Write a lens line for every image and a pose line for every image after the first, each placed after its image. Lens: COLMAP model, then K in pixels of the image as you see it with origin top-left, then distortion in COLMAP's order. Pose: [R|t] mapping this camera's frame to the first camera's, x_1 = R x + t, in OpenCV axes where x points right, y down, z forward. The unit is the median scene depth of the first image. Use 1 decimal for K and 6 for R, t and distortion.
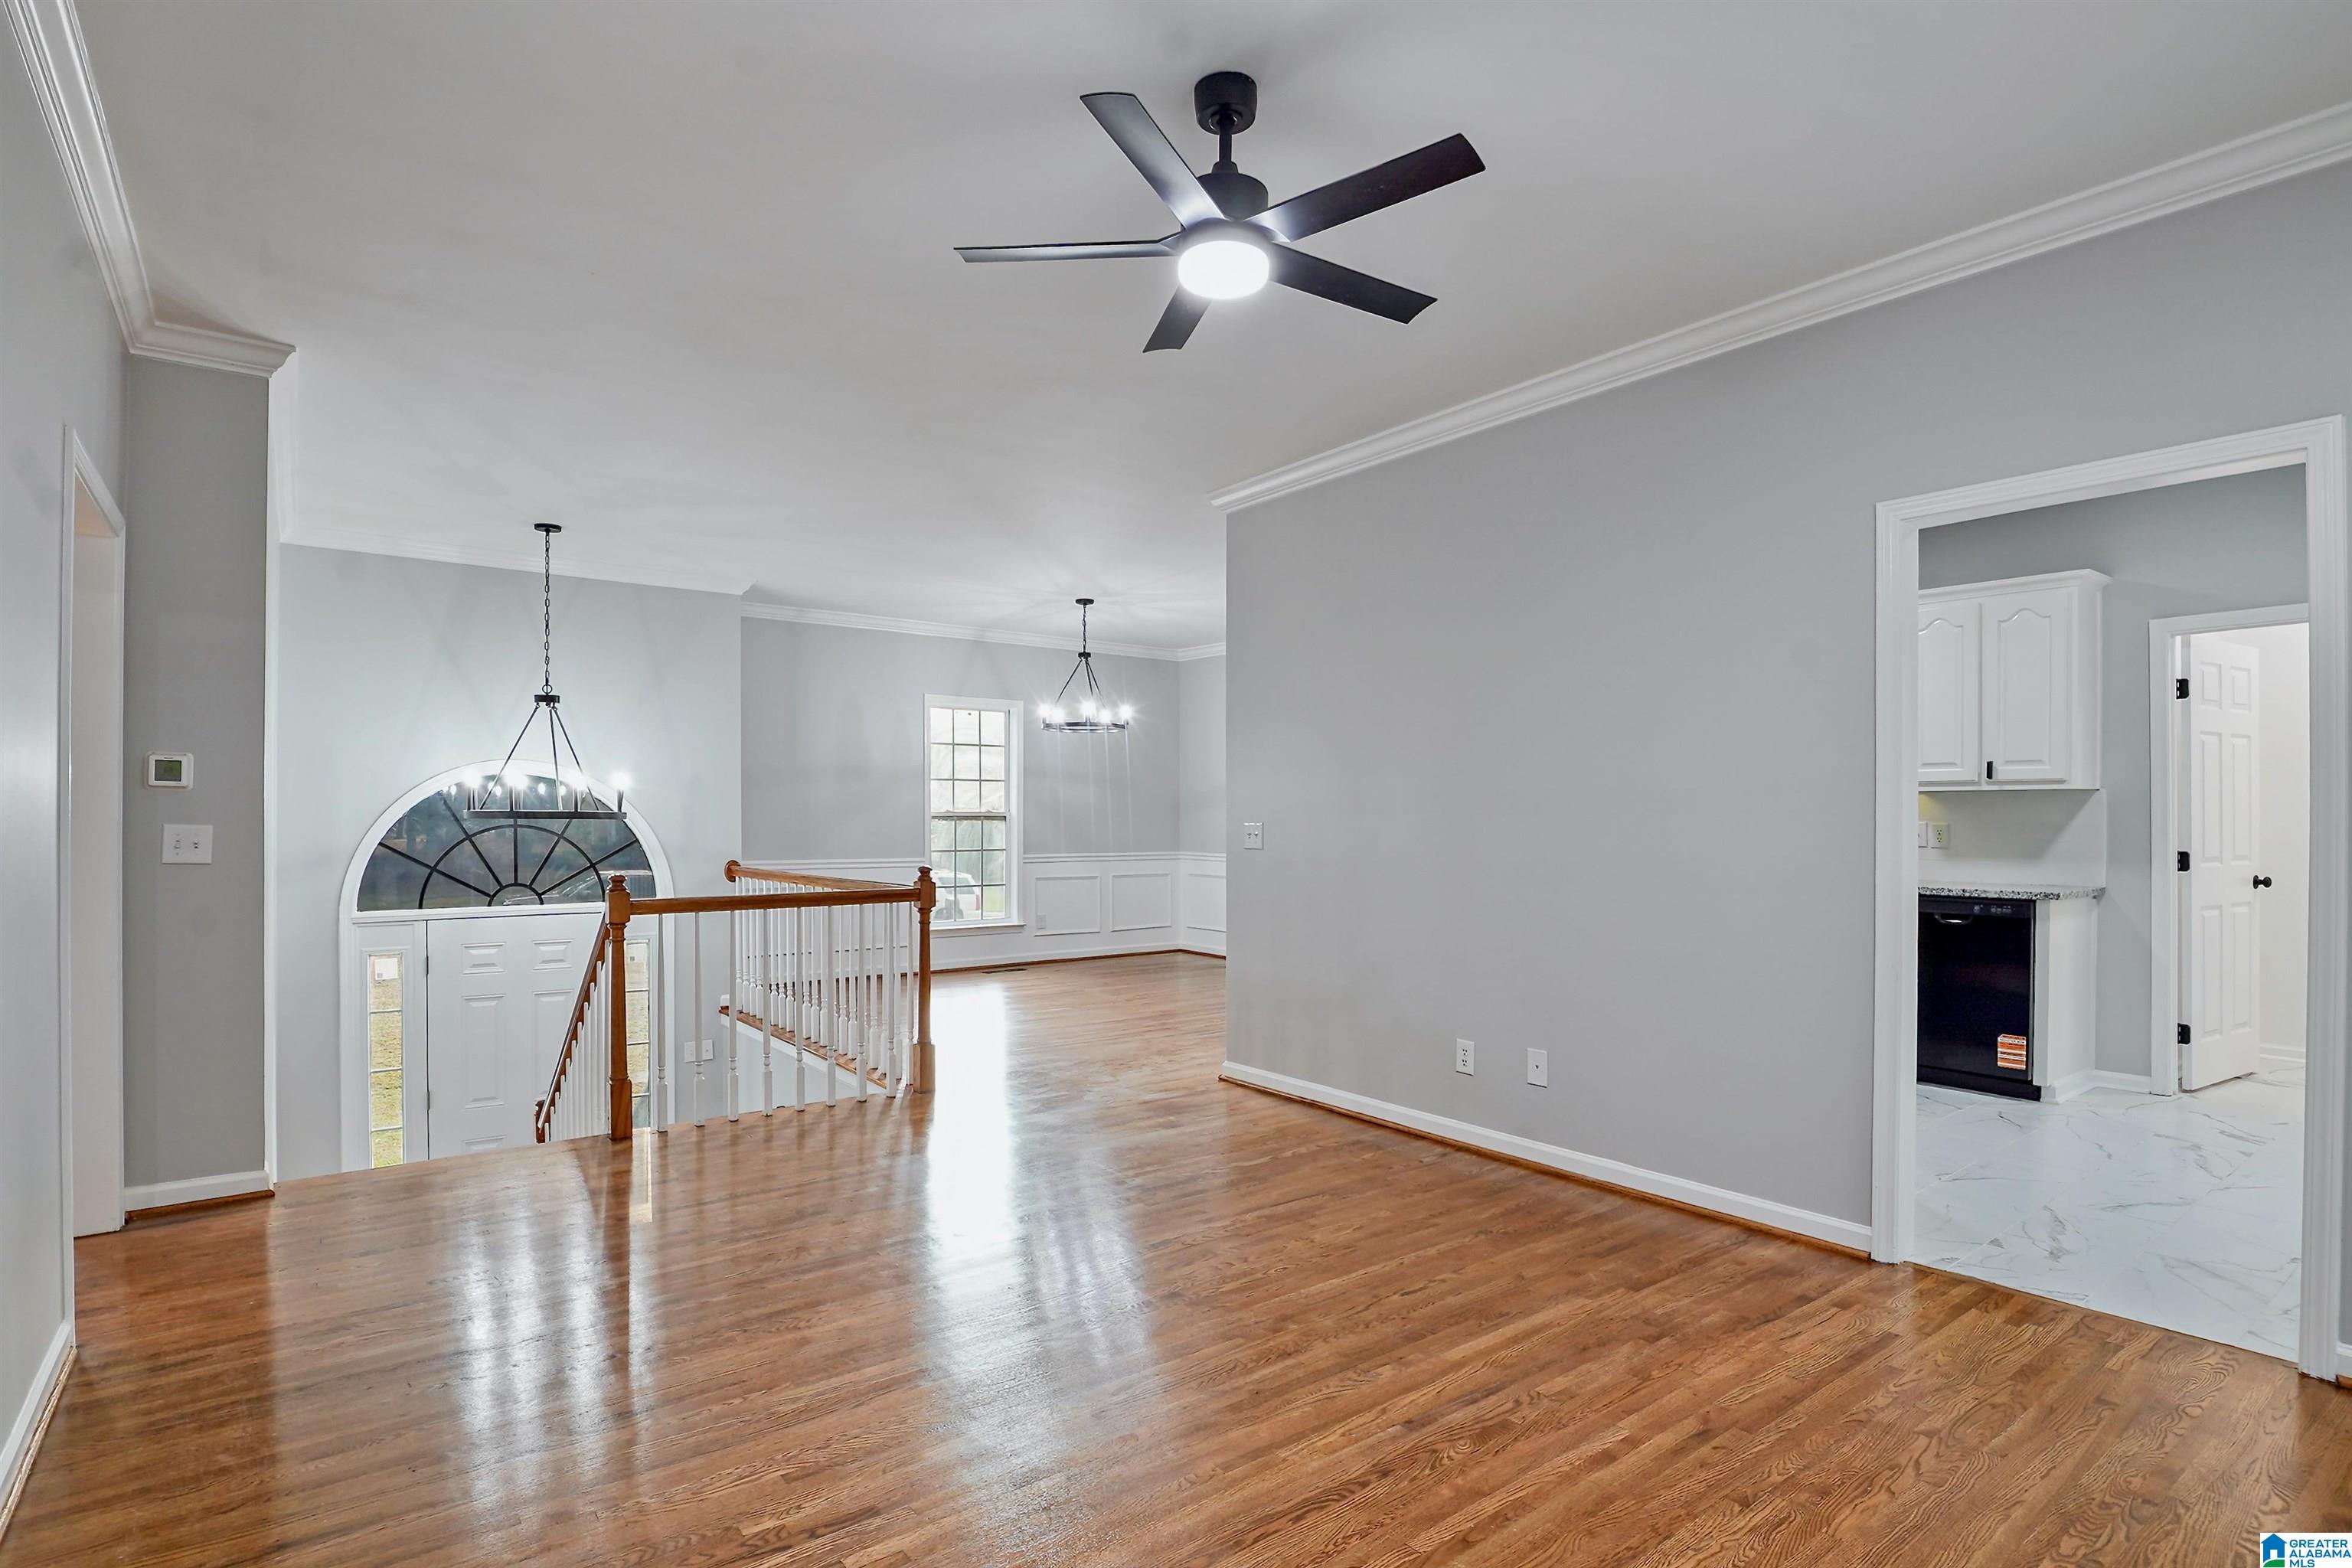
lens RADIAL K [[1164.1, 0, 1163.5], [0, 1164.1, 827.5], [0, 0, 1]] dist [-0.021937, -0.001887]
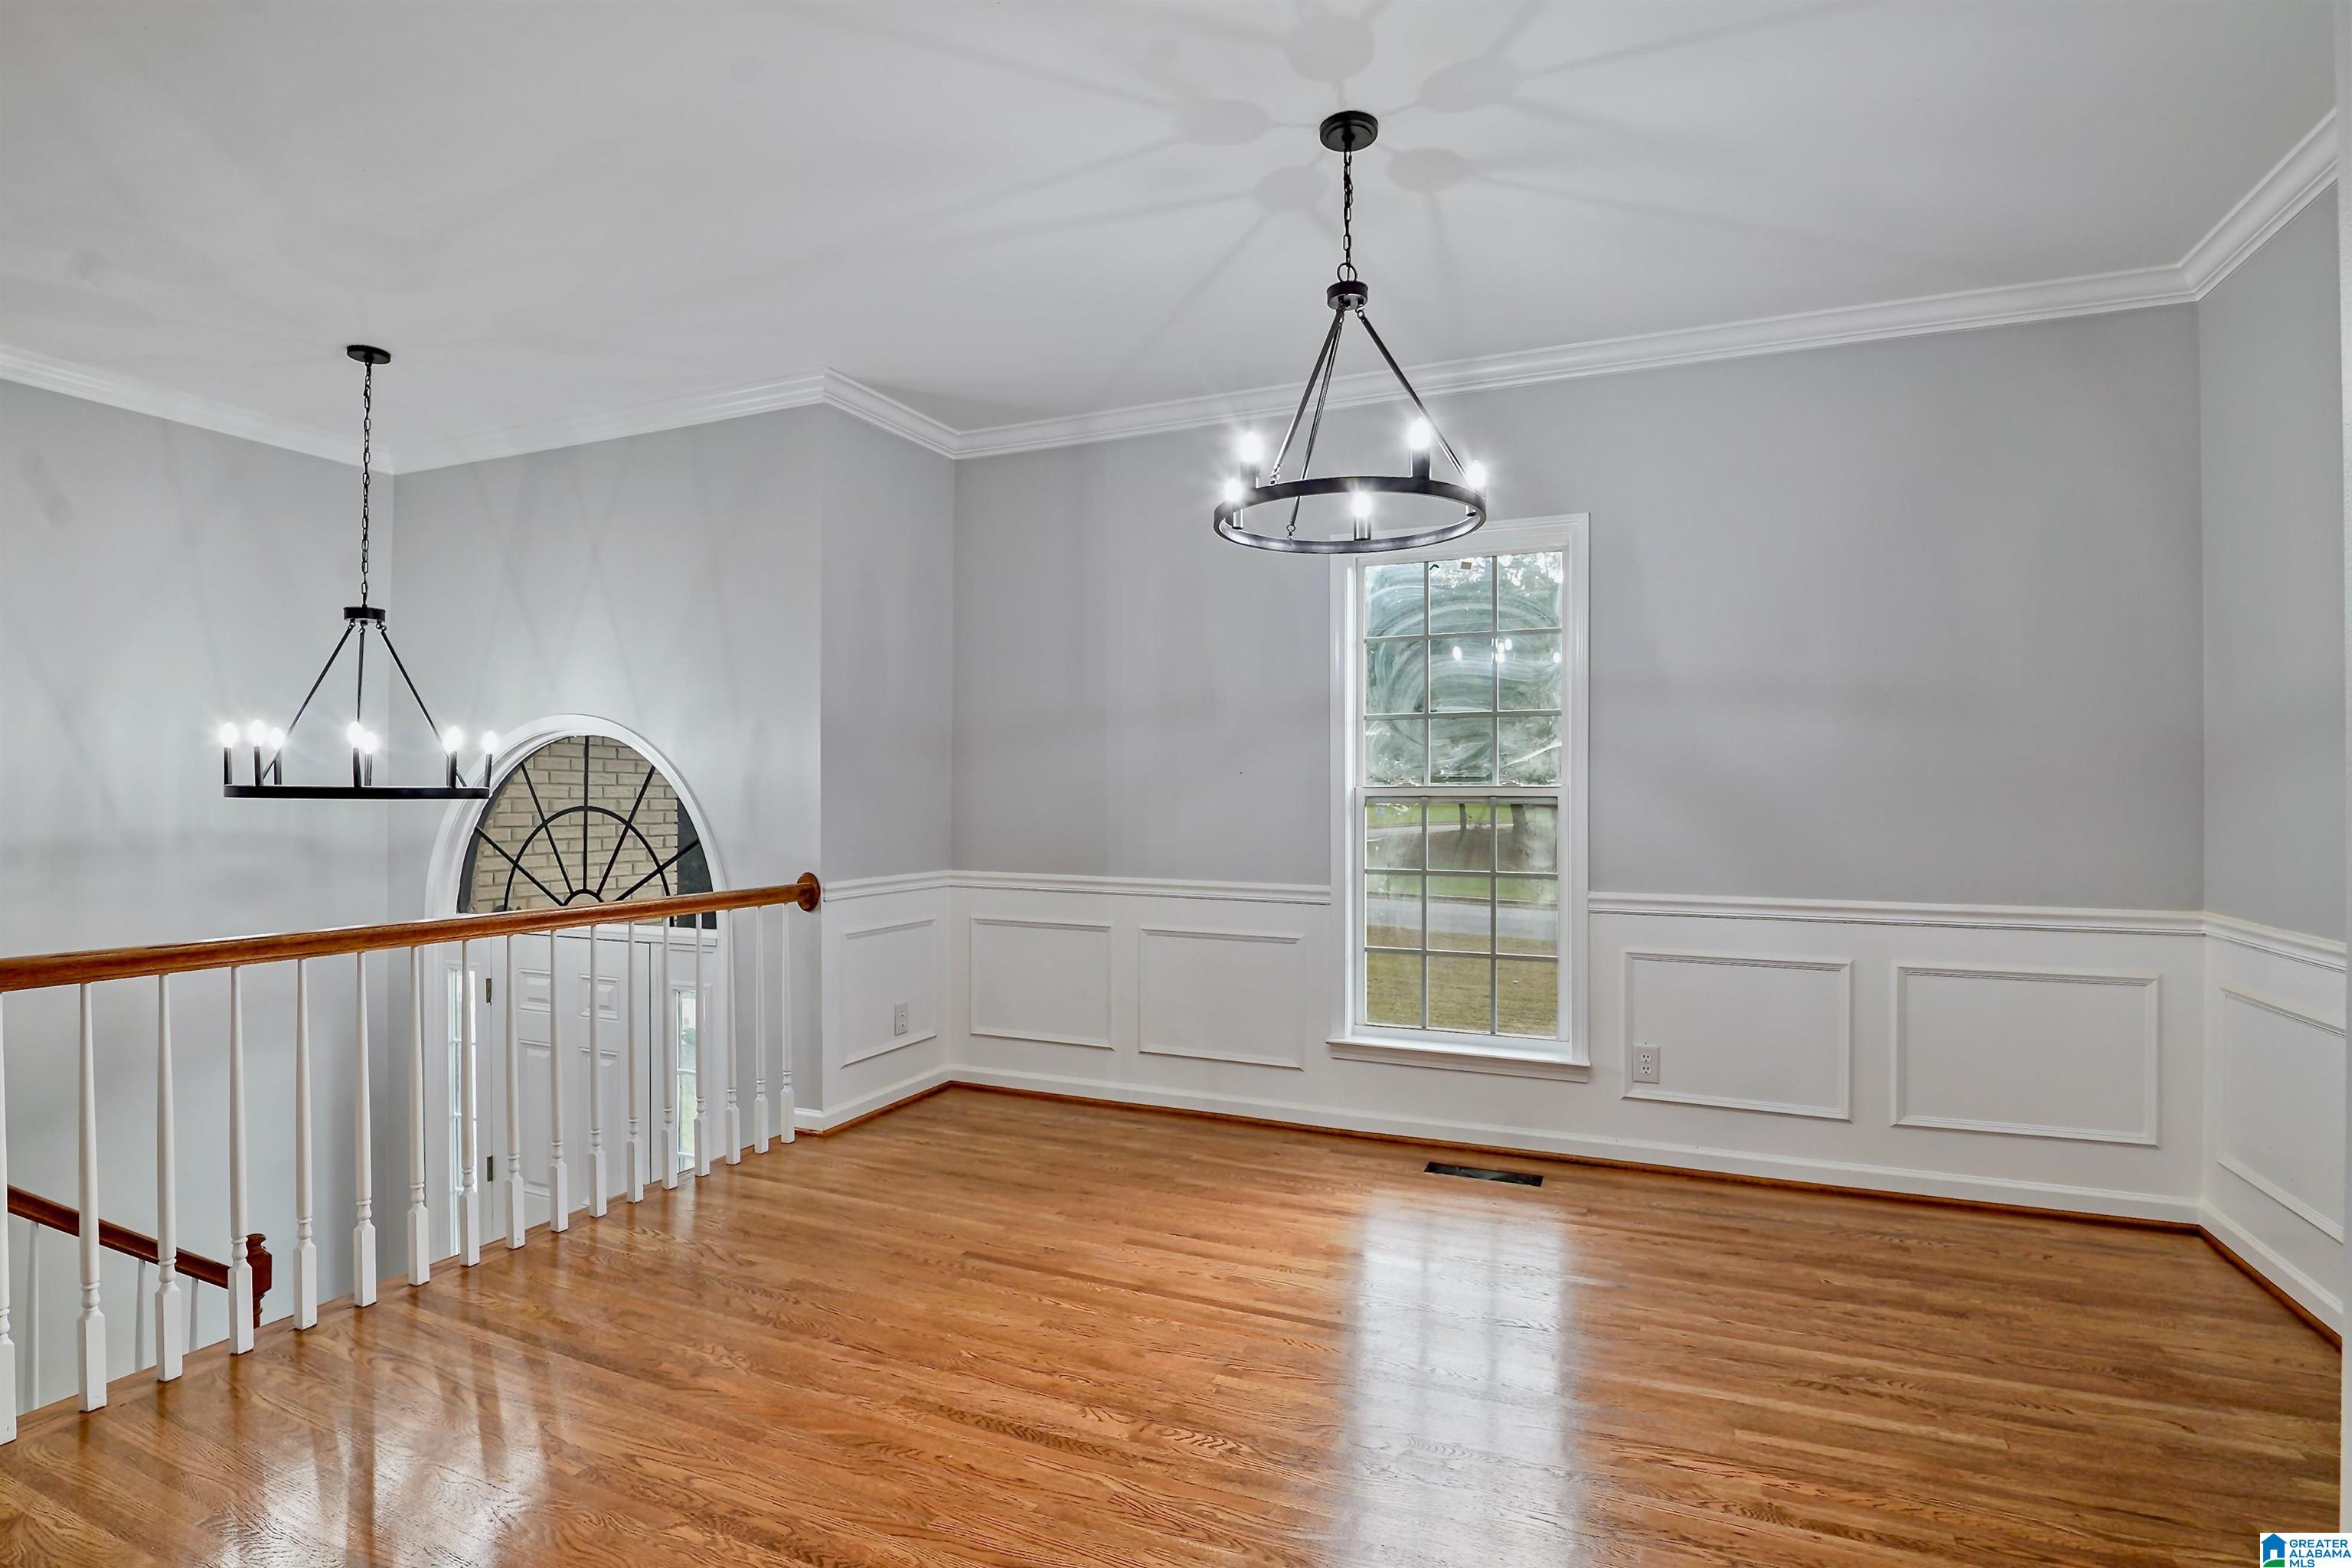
lens RADIAL K [[1164.1, 0, 1169.0], [0, 1164.1, 793.2], [0, 0, 1]] dist [-0.021937, -0.001887]
pose [[0.490845, -0.000104, -0.871247, 0.185175], [-0.011152, 0.999917, -0.006402, -0.008128], [0.871176, 0.012858, 0.490803, 0.800421]]
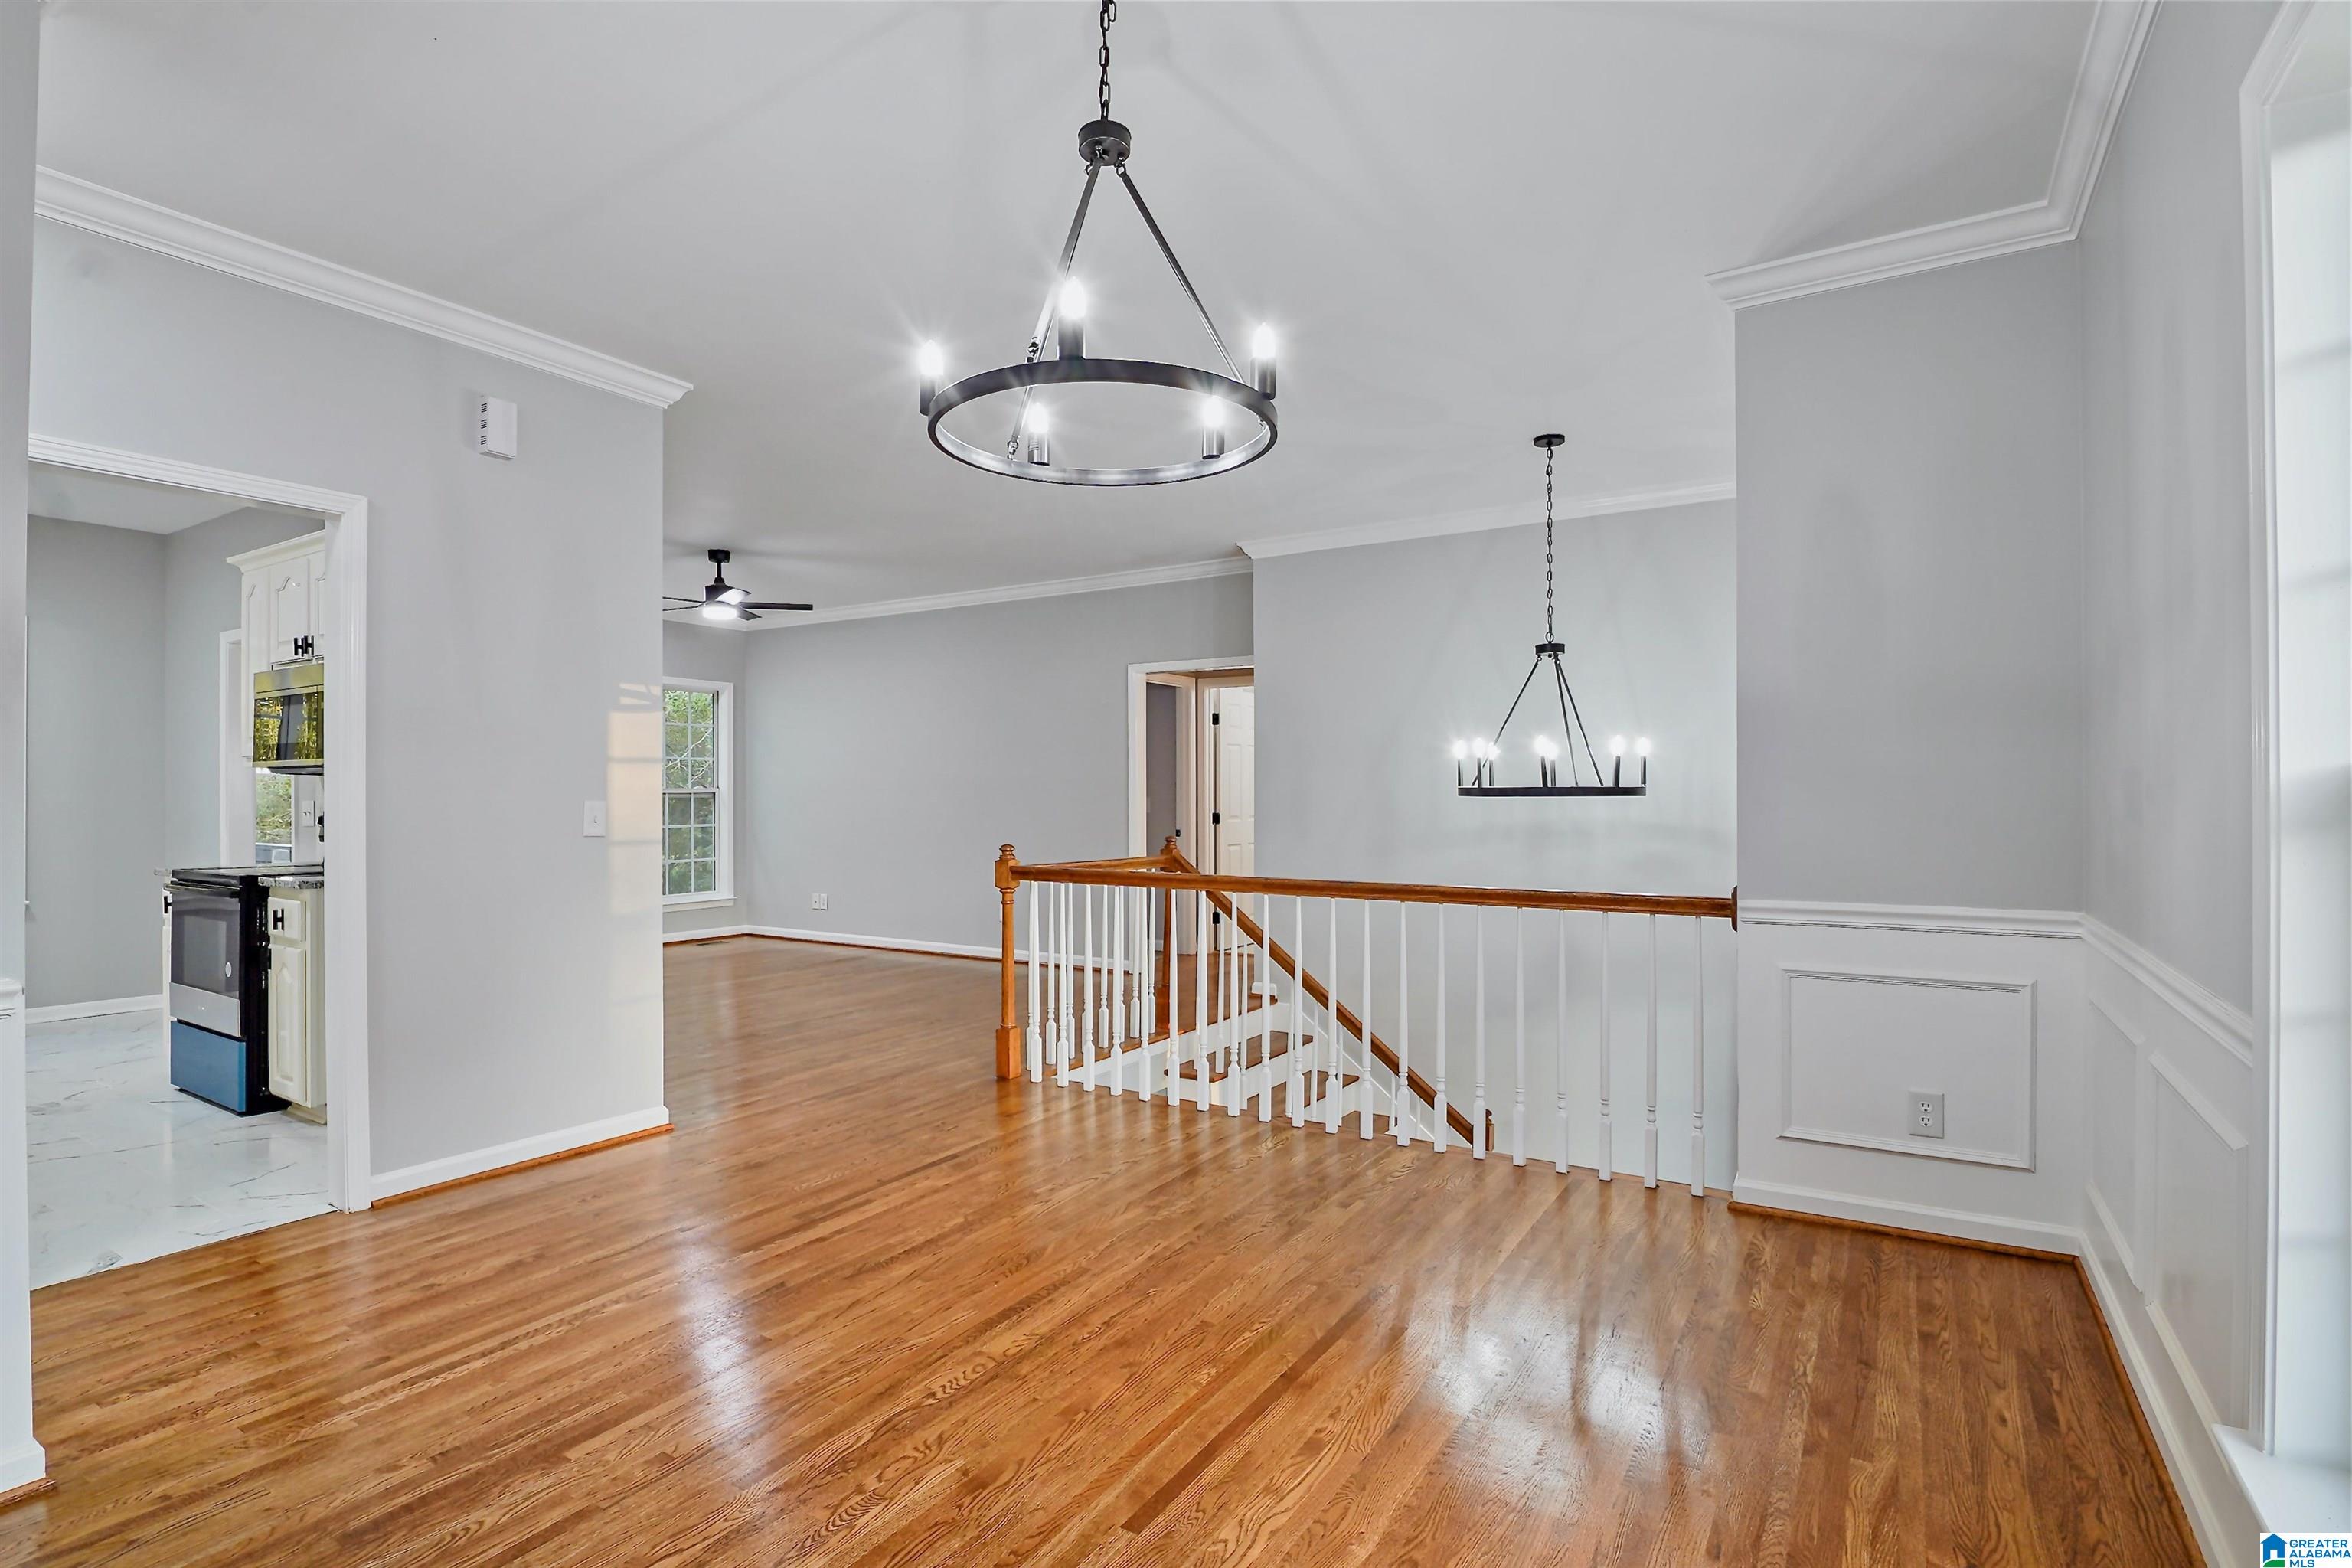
lens RADIAL K [[1164.1, 0, 1136.5], [0, 1164.1, 784.6], [0, 0, 1]] dist [-0.021937, -0.001887]
pose [[-0.943947, -0.000676, -0.330097, 0.007420], [-0.001289, 0.999998, 0.001636, -0.011850], [0.330095, 0.001970, -0.943946, 1.236753]]
